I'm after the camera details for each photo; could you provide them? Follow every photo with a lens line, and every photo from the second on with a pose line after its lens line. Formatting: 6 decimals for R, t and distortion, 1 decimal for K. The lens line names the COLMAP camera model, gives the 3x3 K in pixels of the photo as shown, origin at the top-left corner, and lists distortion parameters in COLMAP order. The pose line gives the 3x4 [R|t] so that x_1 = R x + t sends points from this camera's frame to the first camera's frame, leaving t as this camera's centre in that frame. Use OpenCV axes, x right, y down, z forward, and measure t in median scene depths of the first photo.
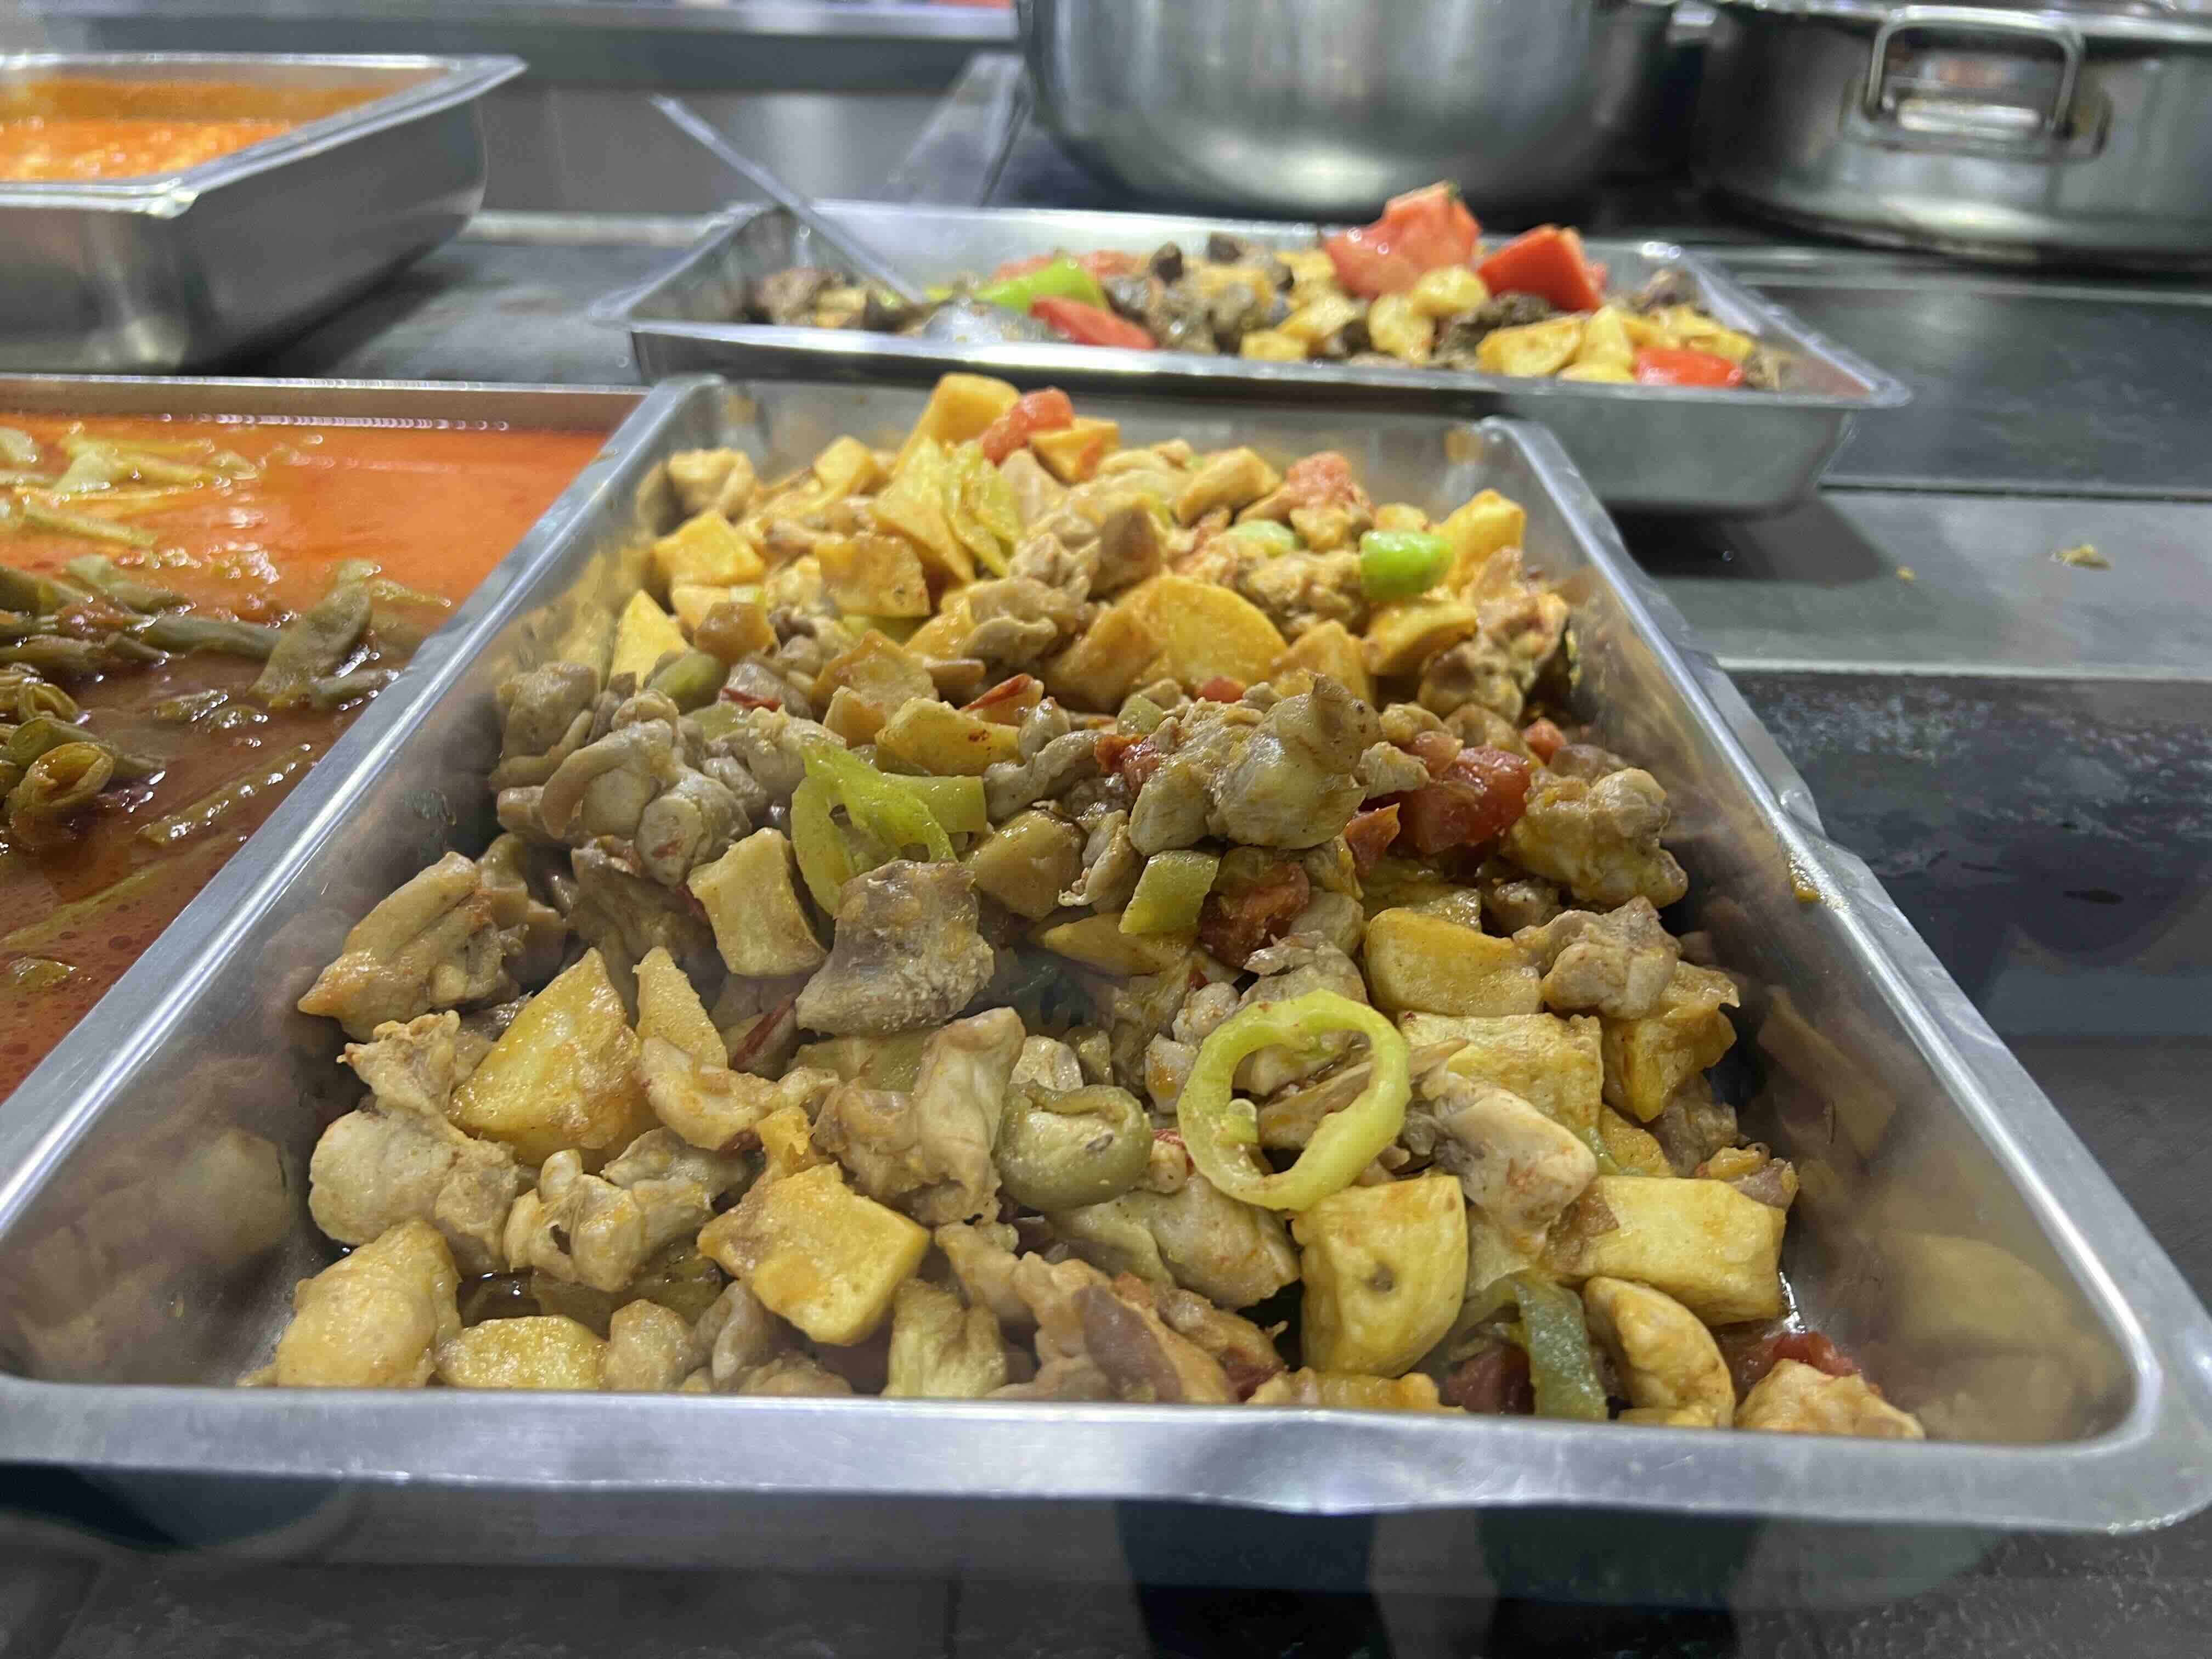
lens RADIAL K [[1707.6, 0, 1106.0], [0, 1707.6, 829.5], [0, 0, 1]] dist [0.043546, -0.074479]
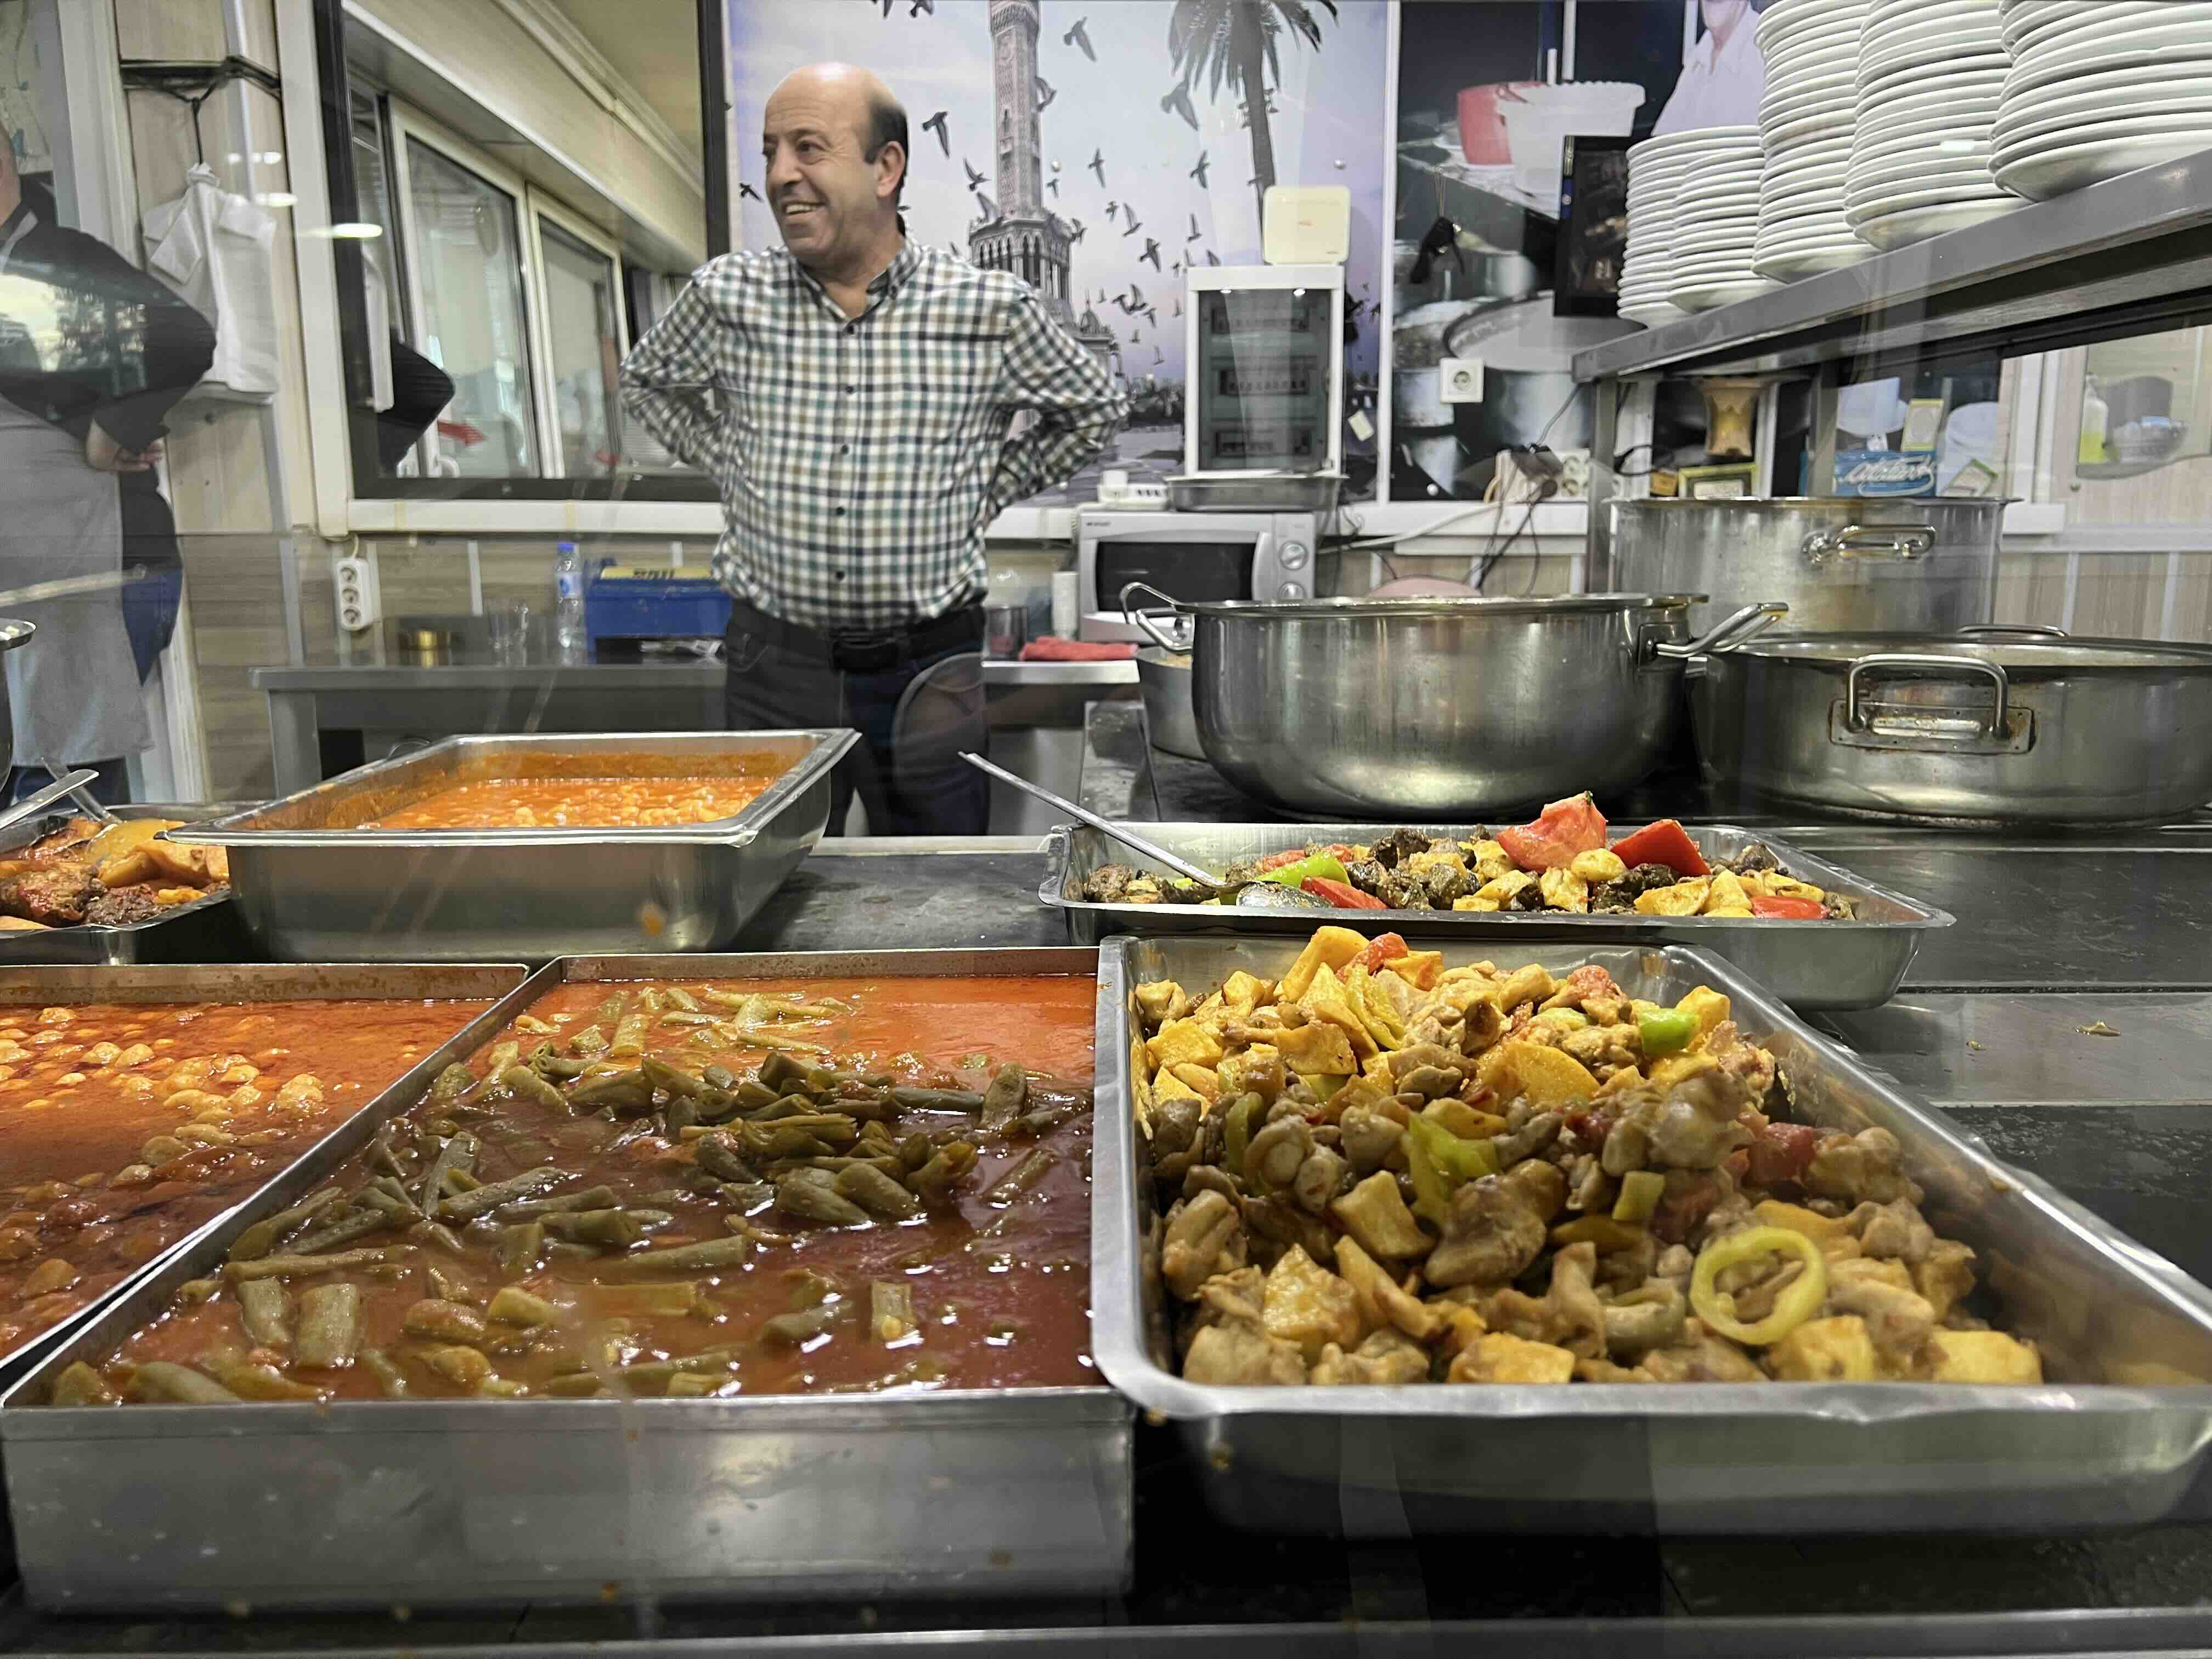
lens RADIAL K [[1707.6, 0, 1106.0], [0, 1707.6, 829.5], [0, 0, 1]] dist [0.043546, -0.074479]
pose [[0.999279, -0.035428, 0.013670, -0.316625], [0.037954, 0.943557, -0.329028, 0.149040], [-0.001242, 0.329309, 0.944221, -0.466672]]
